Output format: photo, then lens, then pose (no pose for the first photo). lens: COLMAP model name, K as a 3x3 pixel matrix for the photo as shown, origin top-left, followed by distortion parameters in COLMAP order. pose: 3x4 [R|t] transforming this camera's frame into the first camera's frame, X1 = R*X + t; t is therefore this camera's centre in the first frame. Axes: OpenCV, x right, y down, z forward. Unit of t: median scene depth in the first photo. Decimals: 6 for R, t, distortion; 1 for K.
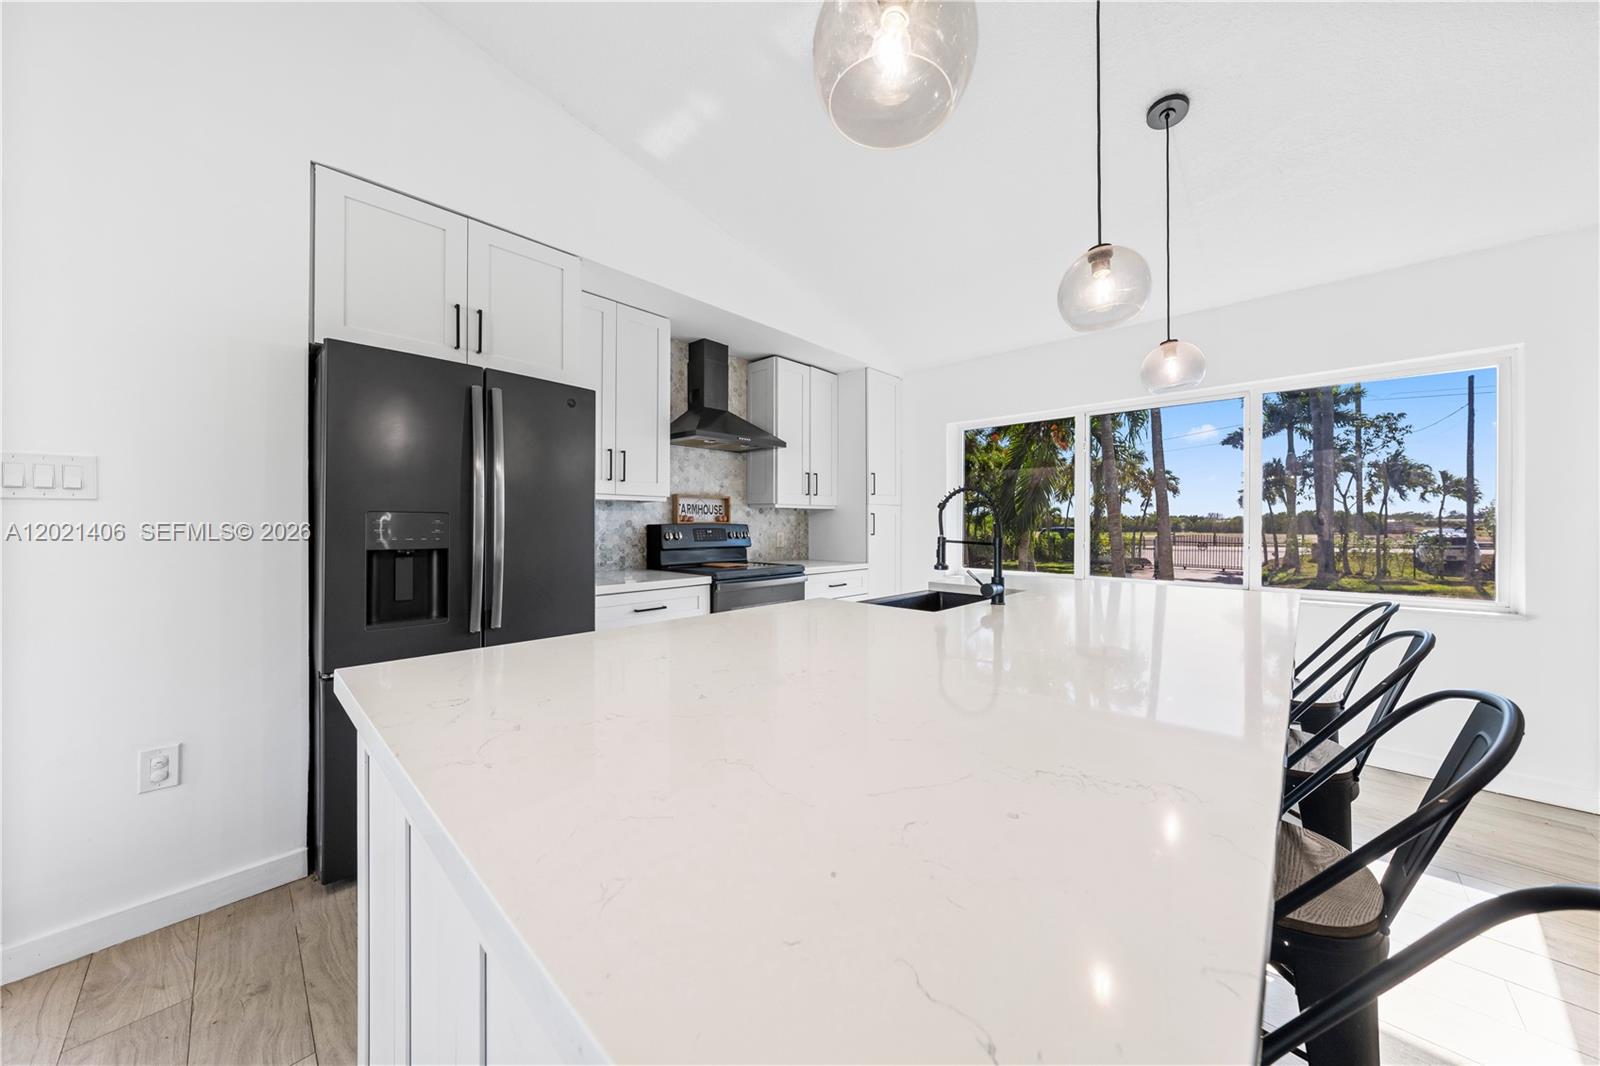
lens RADIAL K [[539.3, 0, 799.1], [0, 539.3, 530.8], [0, 0, 1]] dist [-0.000857, 0.000029]
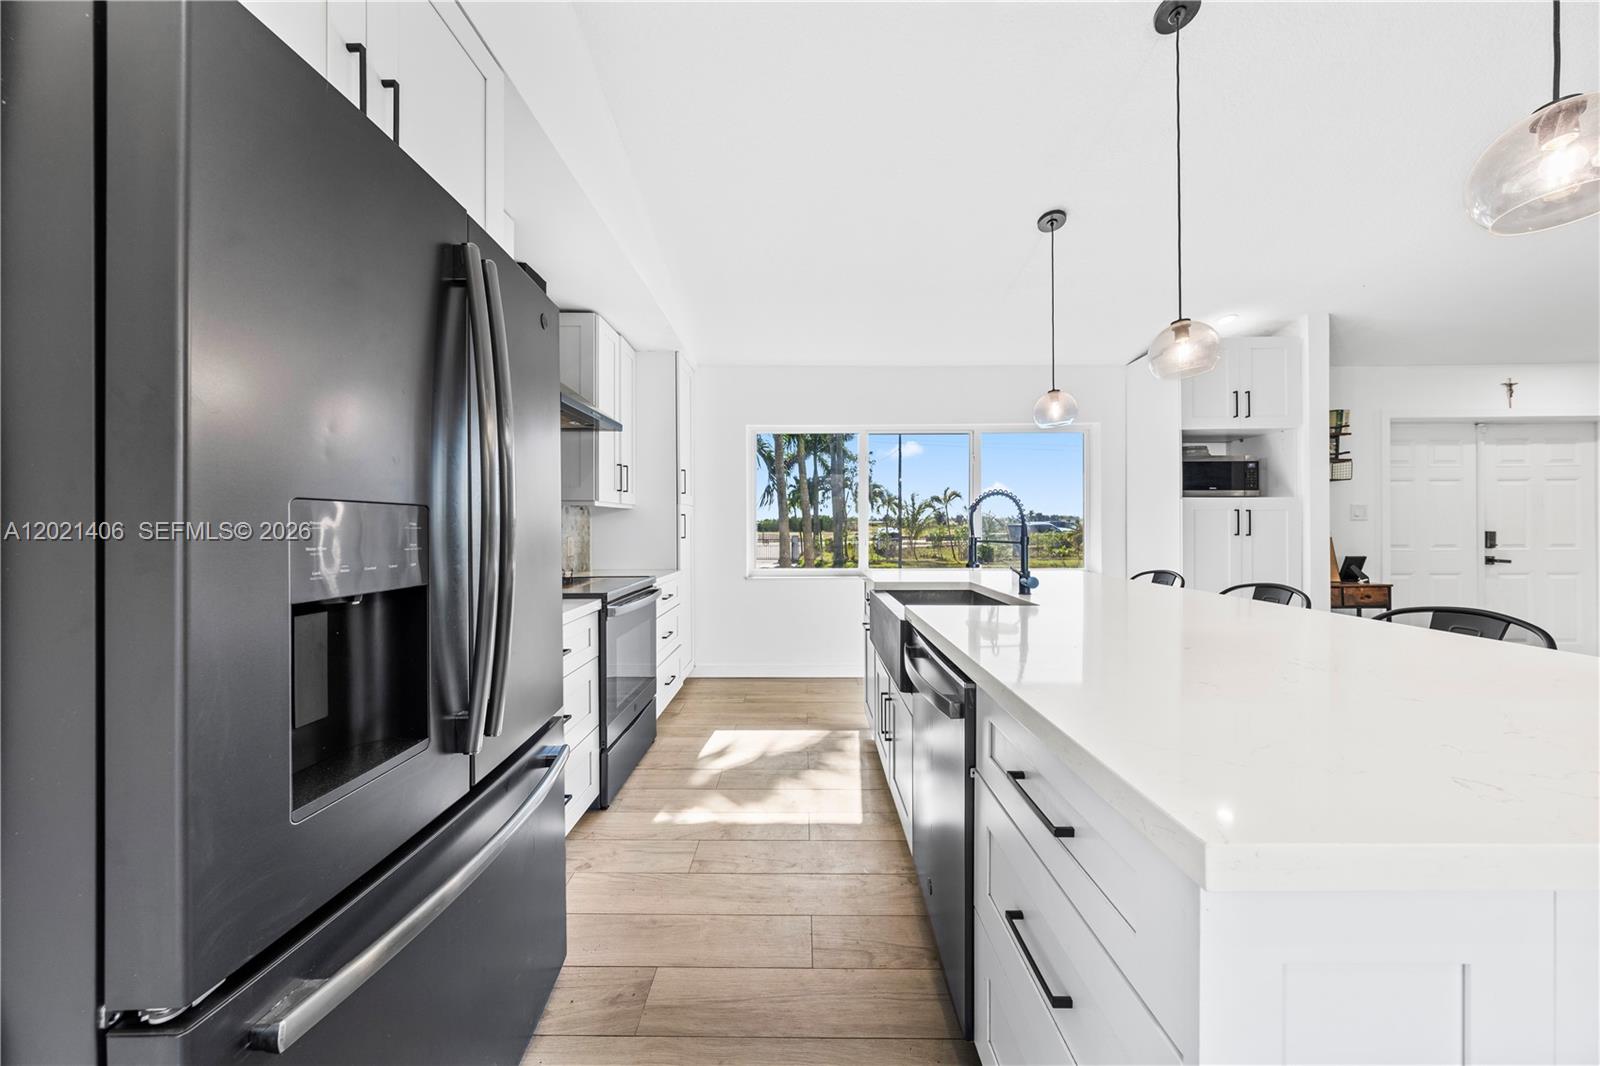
lens RADIAL K [[537.1, 0, 798.1], [0, 537.1, 525.4], [0, 0, 1]] dist [-0.000862, 0.000204]
pose [[0.731973, -0.004355, 0.681319, -0.369630], [0.013355, 0.999879, -0.007957, -0.004249], [-0.681202, 0.014924, 0.731943, 0.231470]]
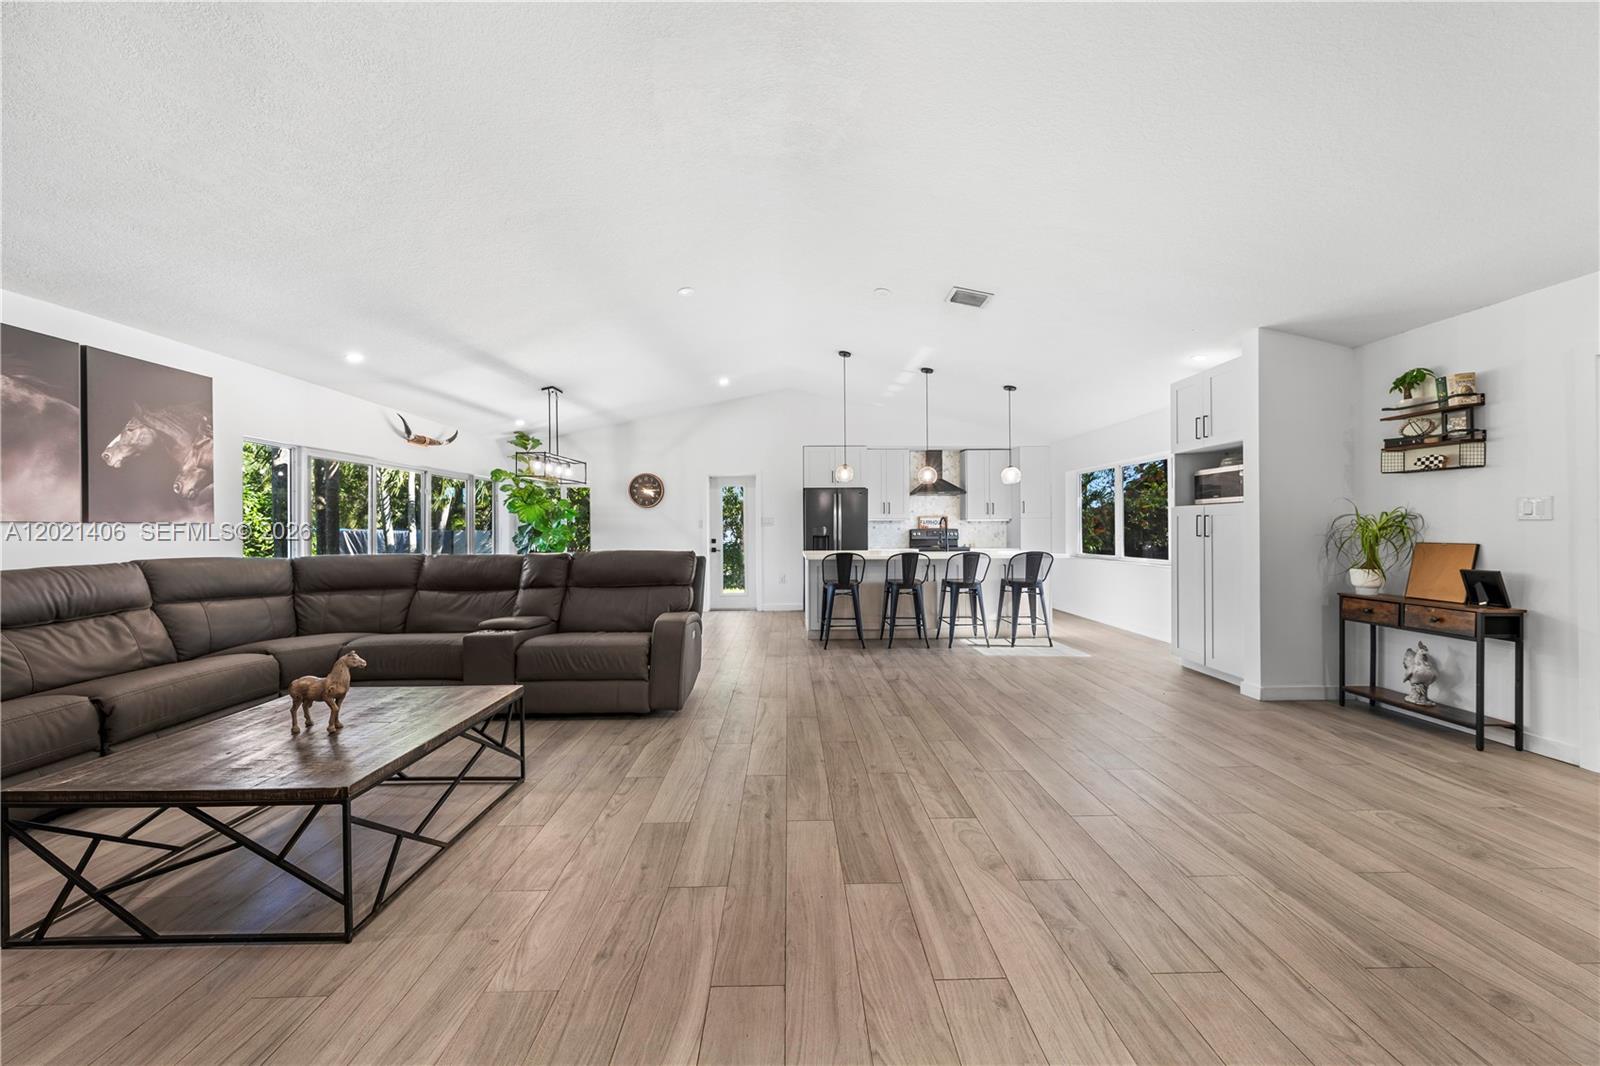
lens RADIAL K [[537.1, 0, 798.1], [0, 537.1, 525.4], [0, 0, 1]] dist [-0.000862, 0.000204]
pose [[0.702616, -0.011196, -0.711481, 1.009691], [-0.002310, 0.999835, -0.018014, 0.014876], [0.711565, 0.014300, 0.702475, -0.978813]]
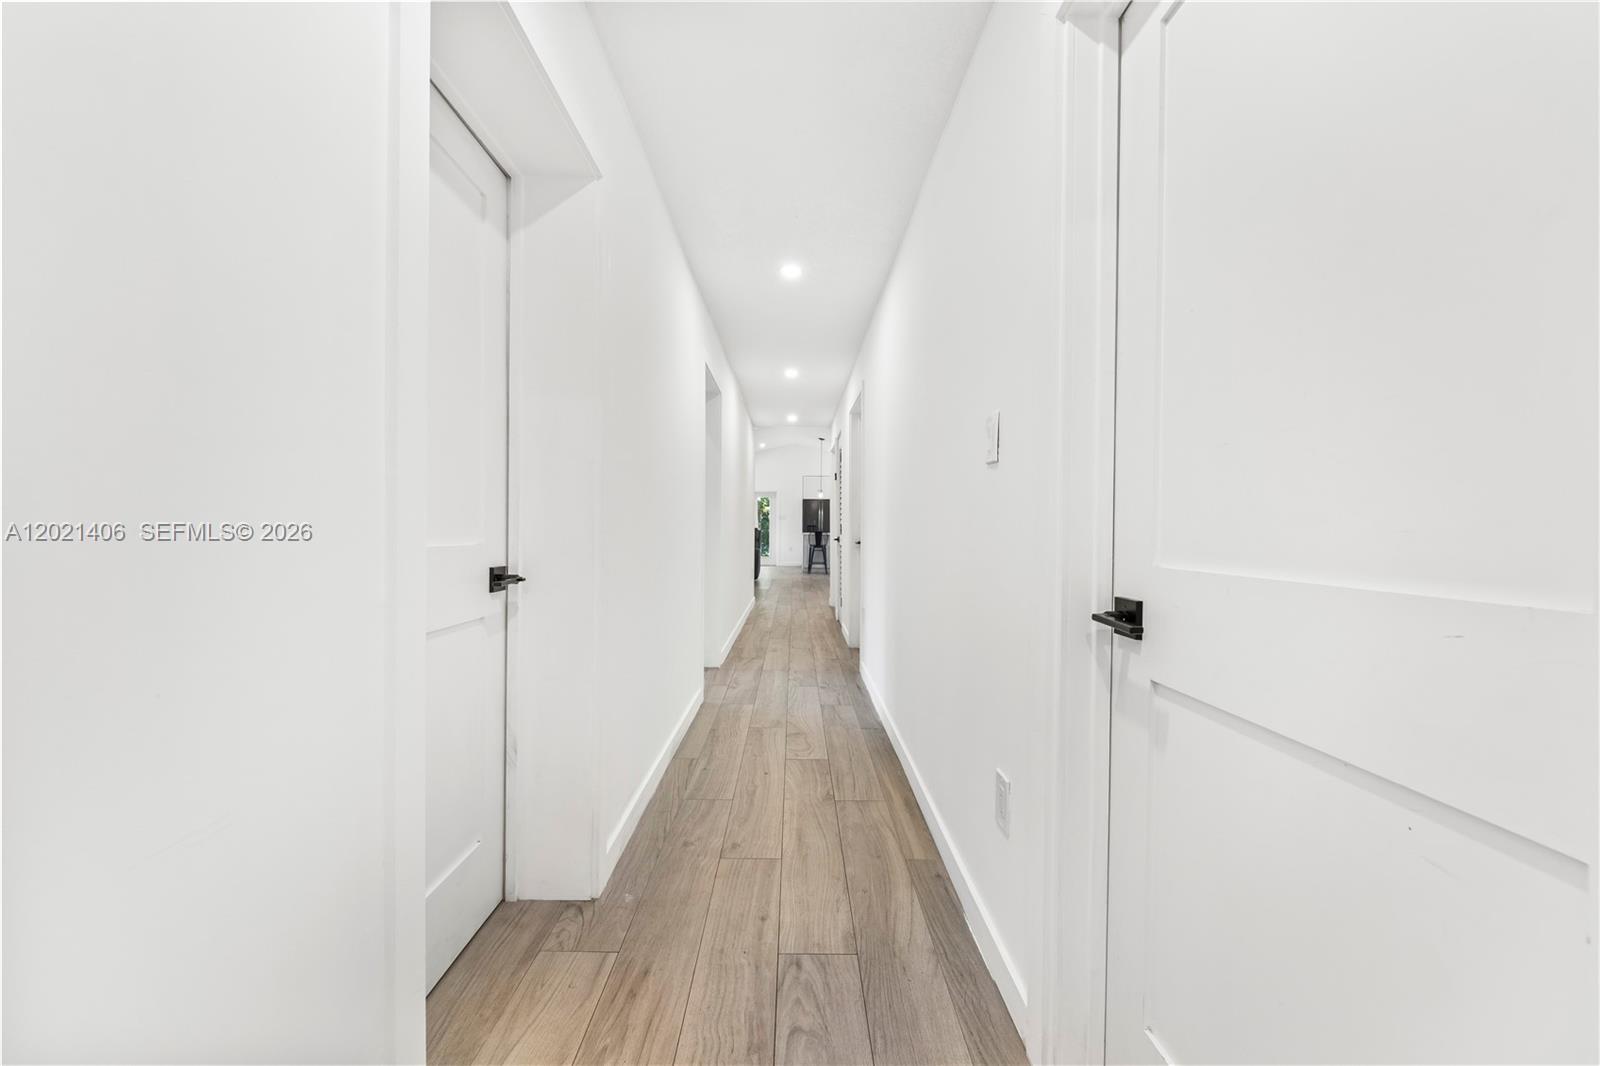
lens RADIAL K [[588.3, 0, 800.0], [0, 588.3, 533.0], [0, 0, 1]] dist [-0.000552, 0.000055]
pose [[0.690148, 0.011939, -0.723570, 2.477605], [-0.018346, 0.999831, -0.001001, 0.073915], [0.723436, 0.013965, 0.690250, -2.327342]]
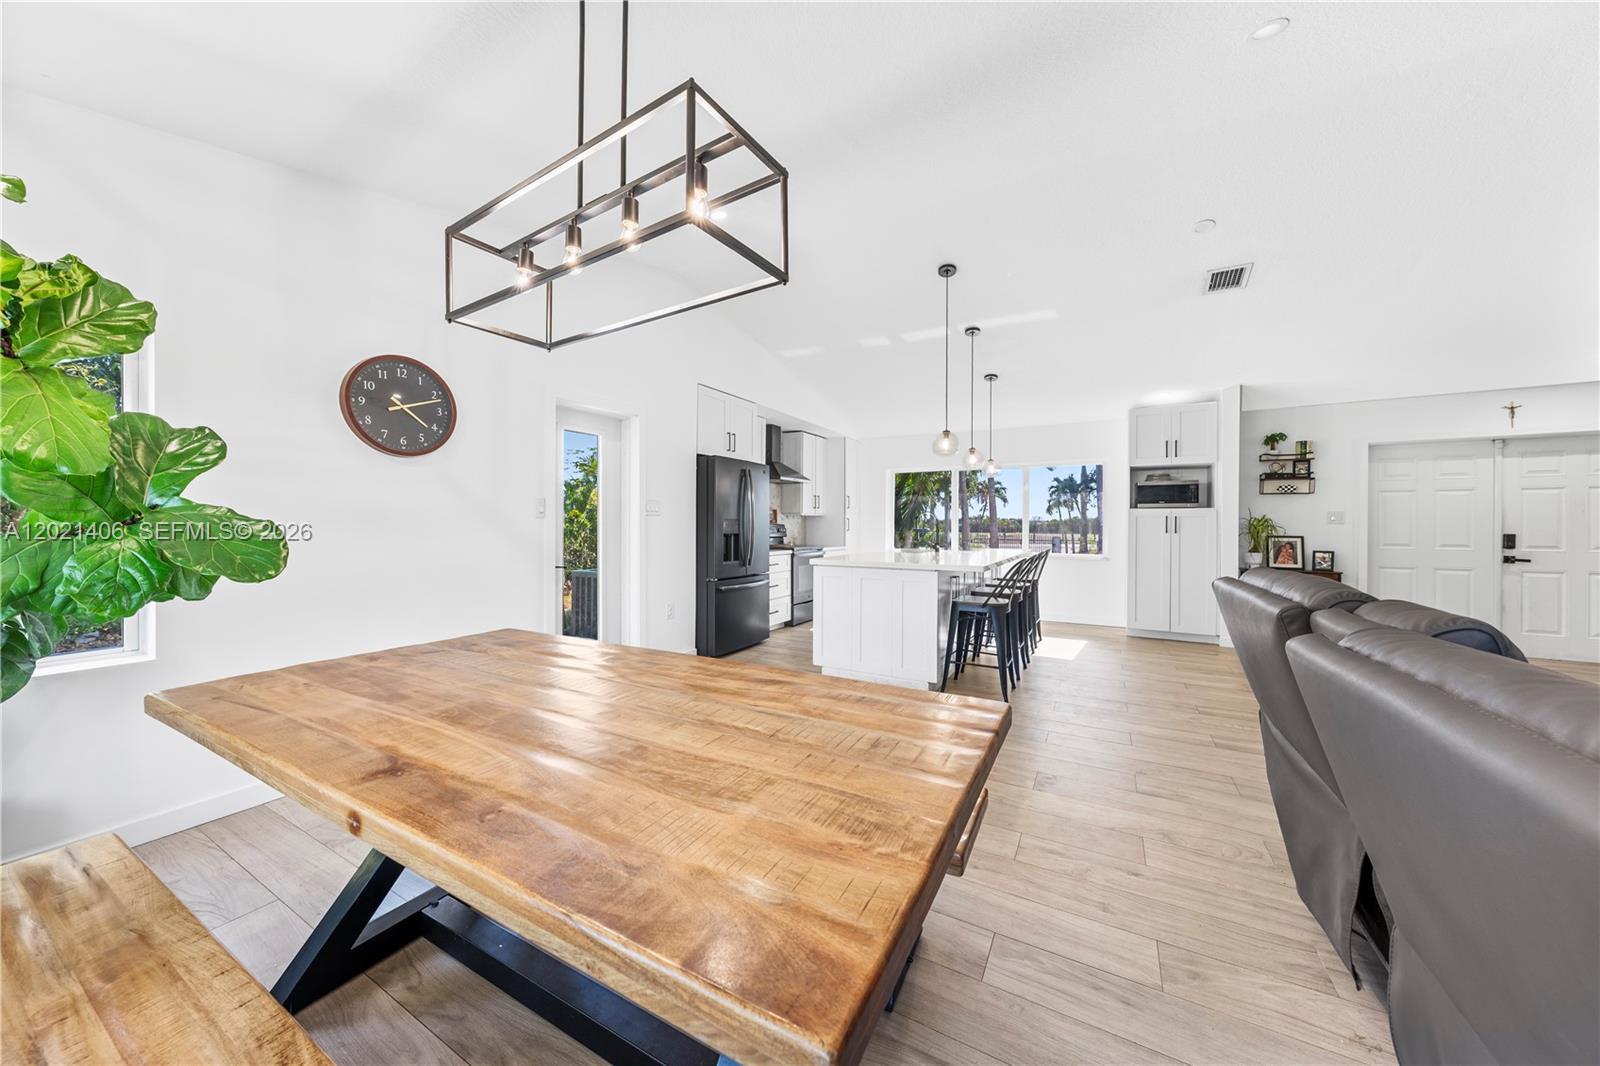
lens RADIAL K [[542.4, 0, 800.0], [0, 542.4, 533.0], [0, 0, 1]] dist [-0.000328, 0.000054]
pose [[0.969680, -0.000819, 0.244375, -0.504035], [0.000274, 0.999997, 0.002264, 0.012283], [-0.244377, -0.002129, 0.969678, -0.777765]]
